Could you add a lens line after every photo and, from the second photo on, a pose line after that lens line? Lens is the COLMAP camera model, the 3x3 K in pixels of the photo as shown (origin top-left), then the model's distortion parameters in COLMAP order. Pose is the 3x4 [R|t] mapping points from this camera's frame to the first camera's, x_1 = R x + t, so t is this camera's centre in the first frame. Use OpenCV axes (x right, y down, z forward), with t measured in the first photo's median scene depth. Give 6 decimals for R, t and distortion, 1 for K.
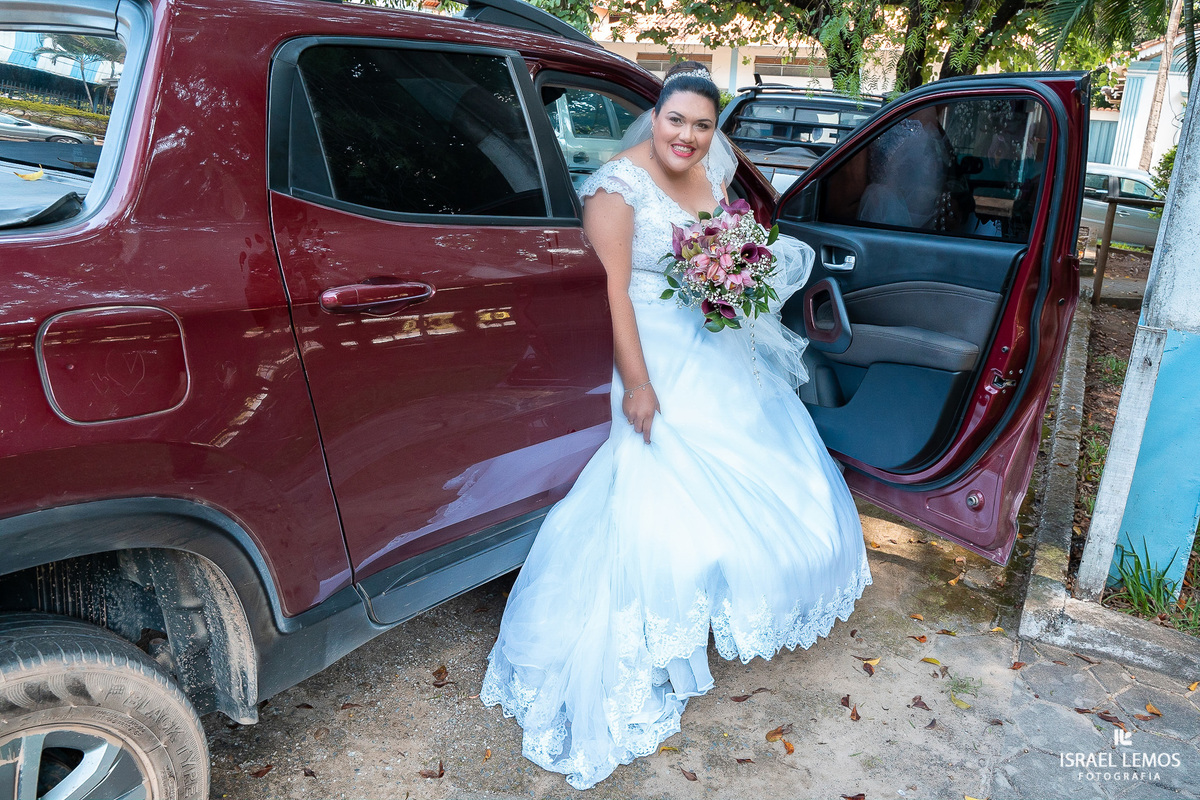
lens RADIAL K [[981.3, 0, 599.9], [0, 981.3, 395.7], [0, 0, 1]] dist [-0.103316, 0.068916]
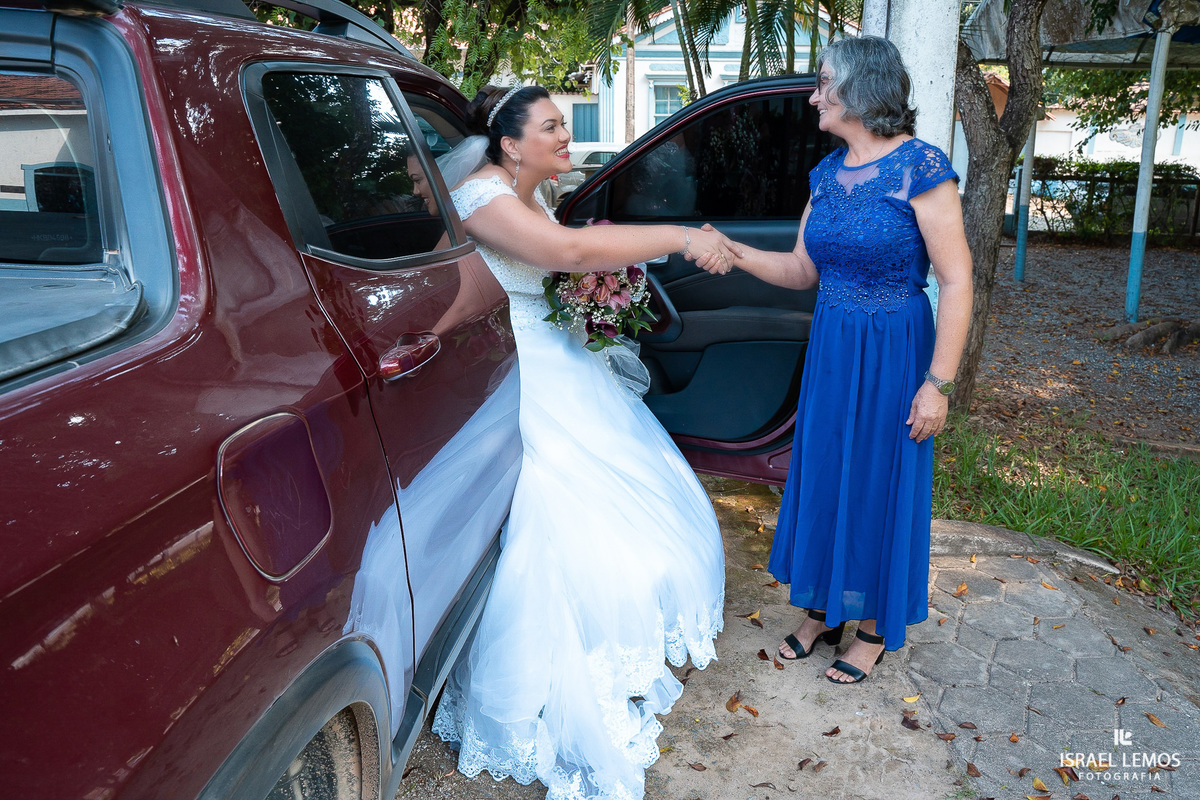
lens RADIAL K [[981.3, 0, 599.8], [0, 981.3, 402.1], [0, 0, 1]] dist [-0.103316, 0.068916]
pose [[0.869947, -0.194665, 0.453099, -0.329250], [0.192880, 0.979913, 0.050670, -0.050814], [-0.453861, 0.043313, 0.890019, 0.096563]]
